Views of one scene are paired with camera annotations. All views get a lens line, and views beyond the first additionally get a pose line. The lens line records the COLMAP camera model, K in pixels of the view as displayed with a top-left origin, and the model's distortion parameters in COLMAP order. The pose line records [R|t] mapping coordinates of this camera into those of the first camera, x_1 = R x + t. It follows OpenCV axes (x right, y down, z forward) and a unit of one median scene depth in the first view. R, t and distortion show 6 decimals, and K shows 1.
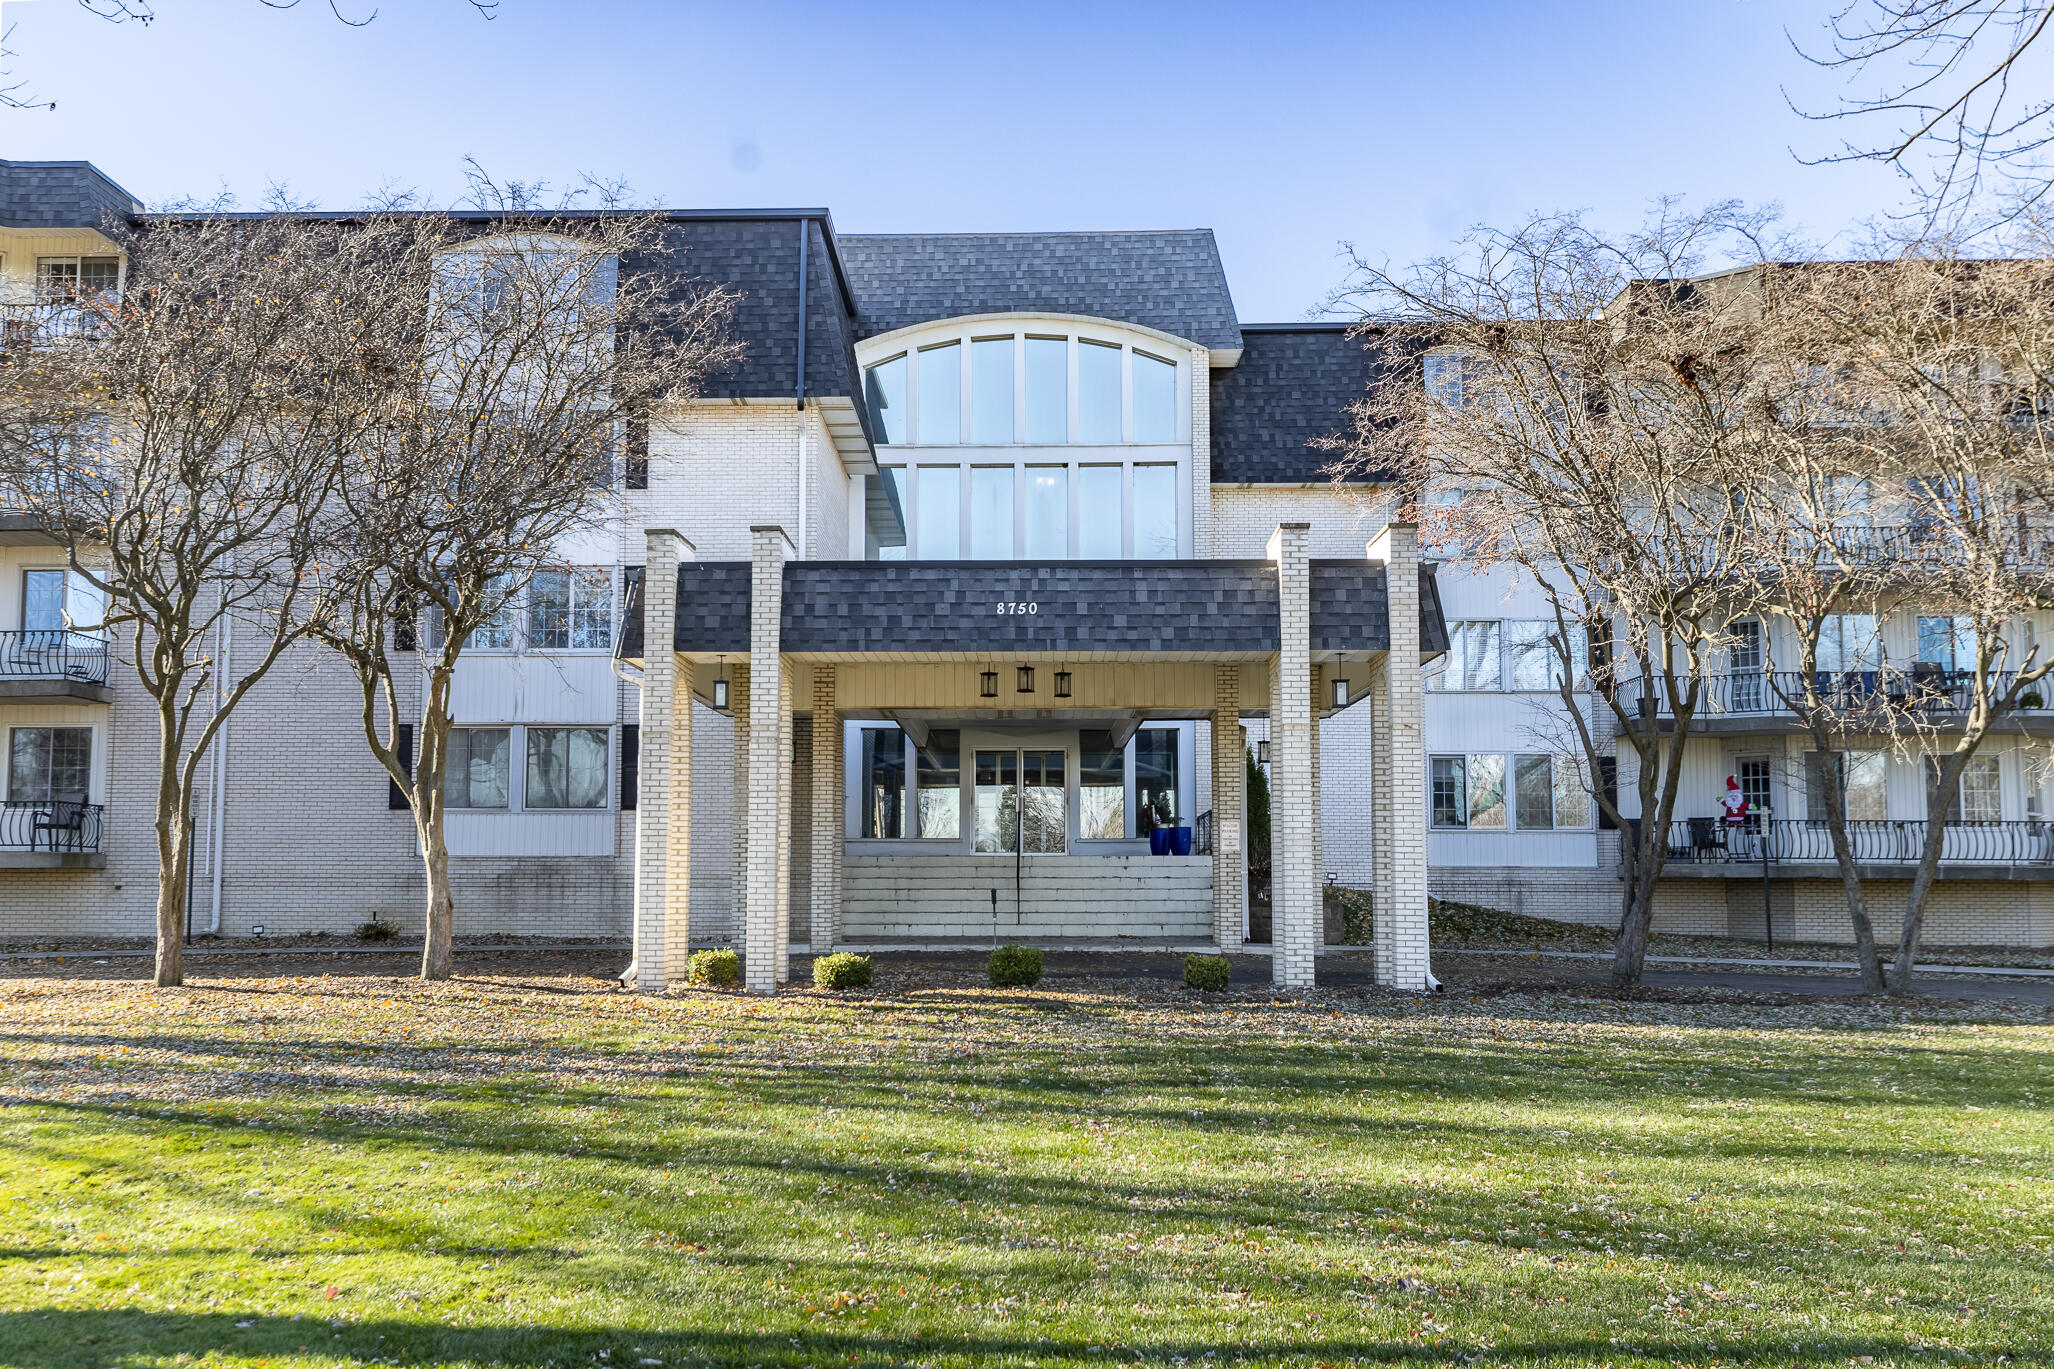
lens RADIAL K [[1981.3, 0, 955.1], [0, 1981.3, 663.8], [0, 0, 1]] dist [0.011324, 0.000000]
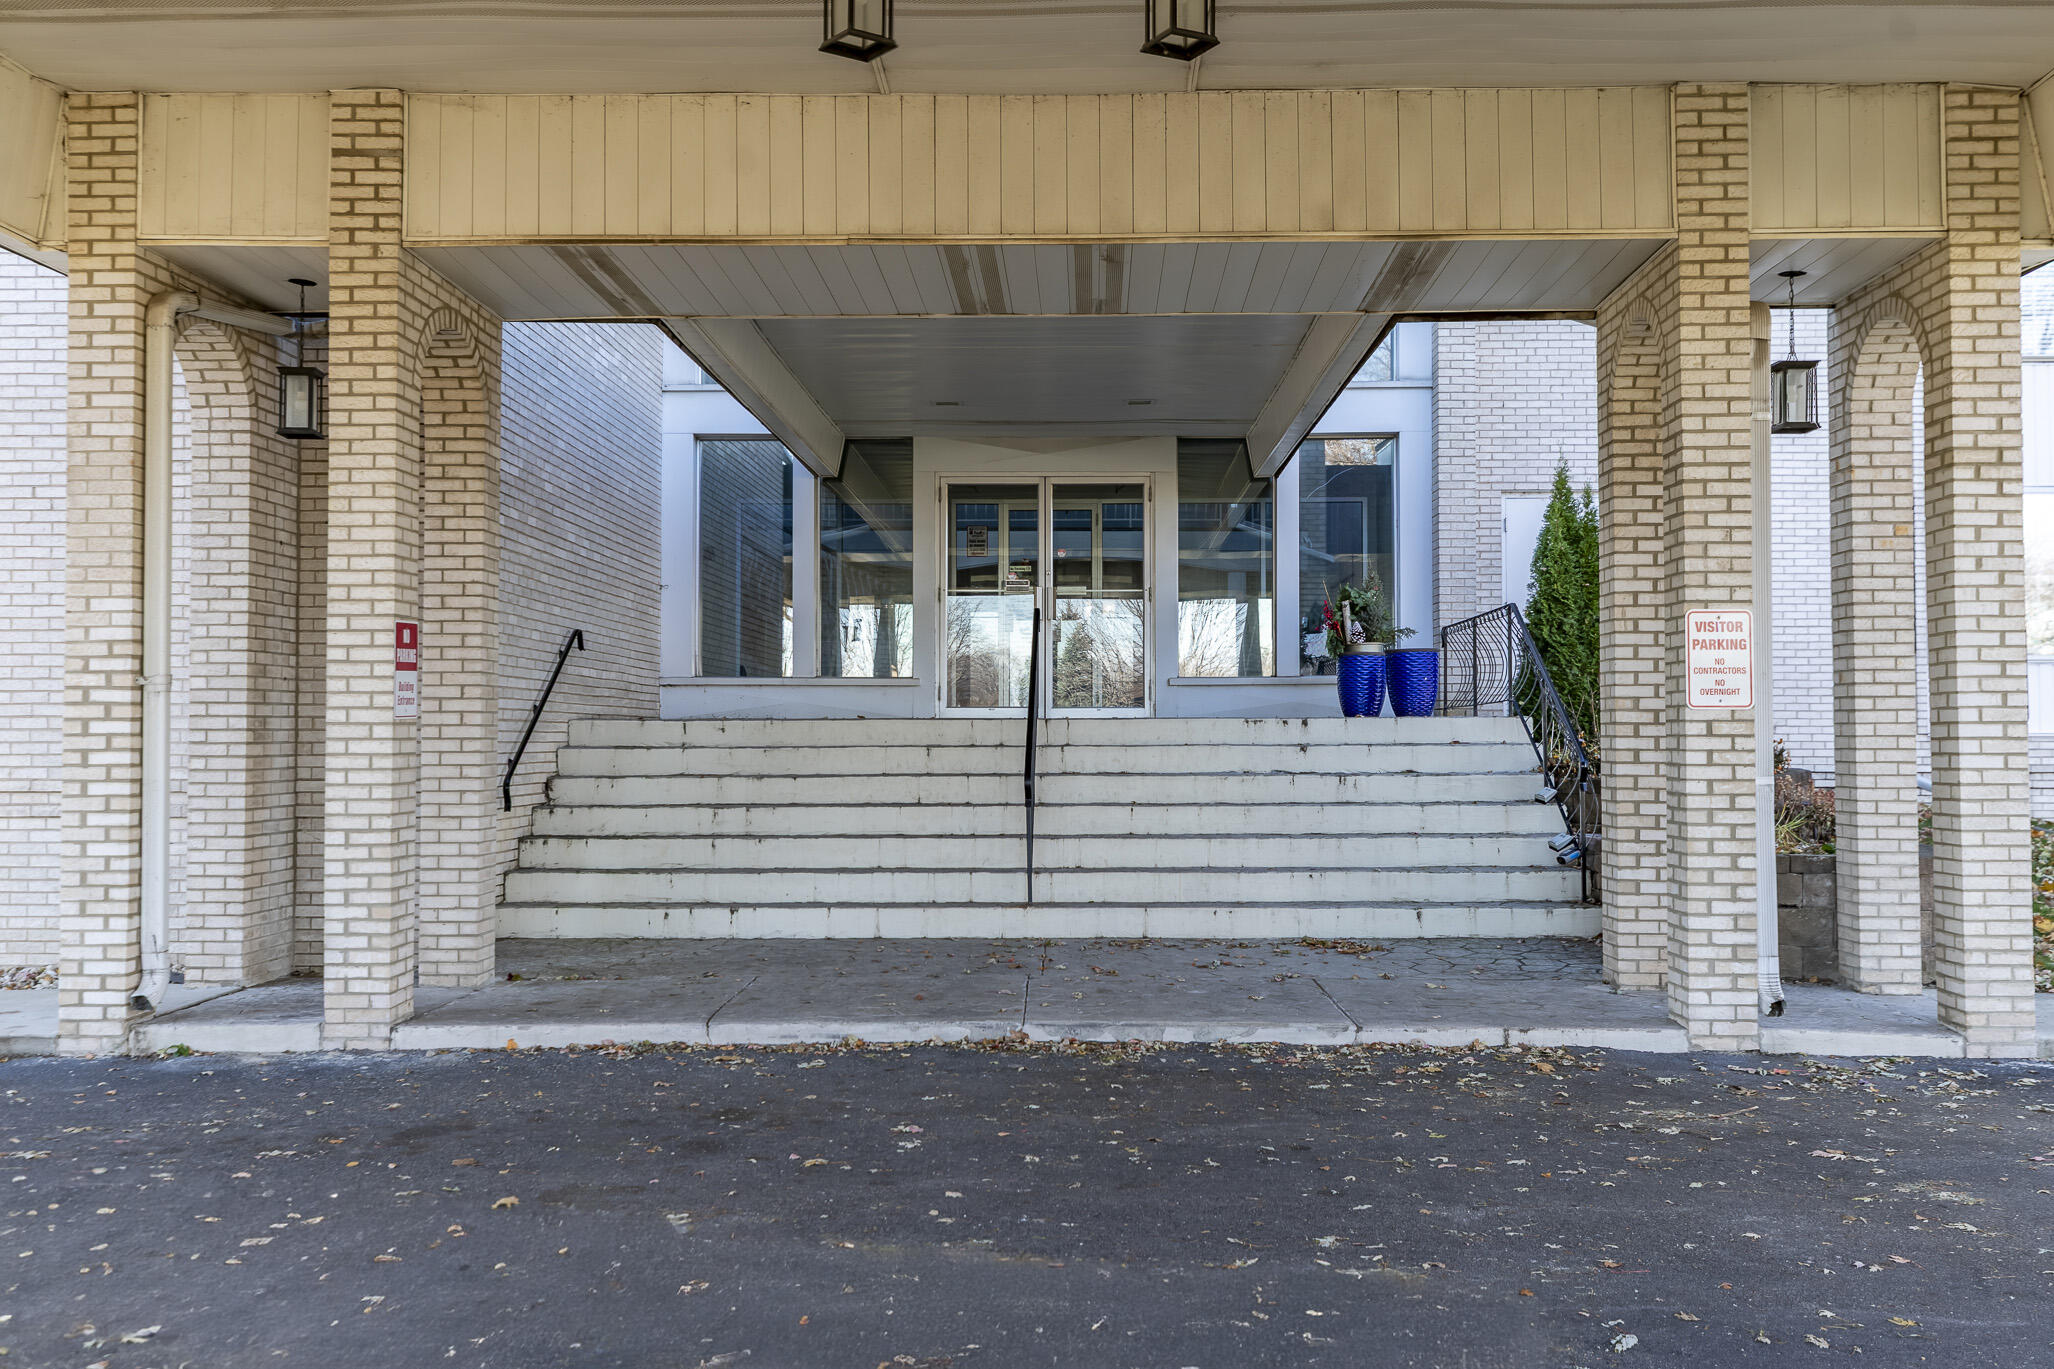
lens RADIAL K [[1981.3, 0, 1032.0], [0, 1981.3, 680.5], [0, 0, 1]] dist [0.011324, 0.000000]
pose [[0.999978, -0.002646, 0.006046, 0.067141], [0.002113, 0.996241, 0.086603, 0.126657], [-0.006252, -0.086588, 0.996225, 1.394012]]
